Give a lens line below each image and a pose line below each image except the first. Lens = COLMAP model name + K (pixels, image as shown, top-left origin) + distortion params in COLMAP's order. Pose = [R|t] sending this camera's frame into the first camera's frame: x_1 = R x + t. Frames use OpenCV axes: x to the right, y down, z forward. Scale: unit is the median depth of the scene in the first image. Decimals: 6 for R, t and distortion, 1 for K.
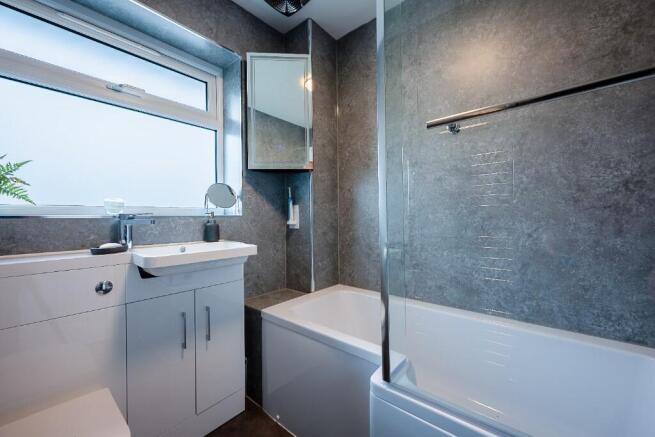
lens RADIAL K [[261.0, 0, 326.4], [0, 261.0, 217.7], [0, 0, 1]] dist [0.001021, -0.000218]
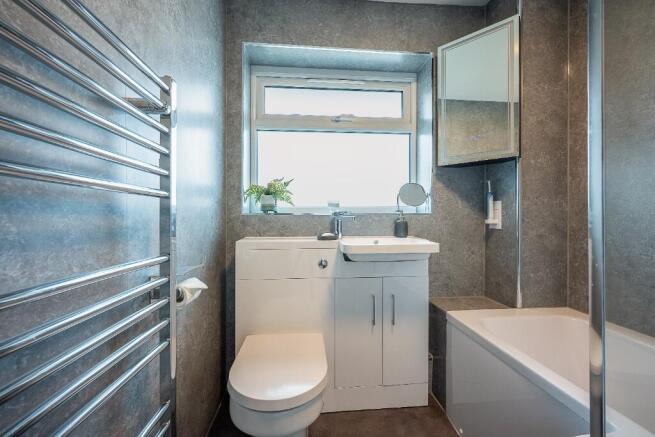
lens RADIAL K [[261.0, 0, 325.2], [0, 261.0, 217.0], [0, 0, 1]] dist [0.001021, -0.000218]
pose [[0.701820, 0.009634, -0.712289, 0.105005], [-0.006879, 0.999954, 0.006748, 0.002409], [0.712321, 0.000164, 0.701854, 0.006538]]
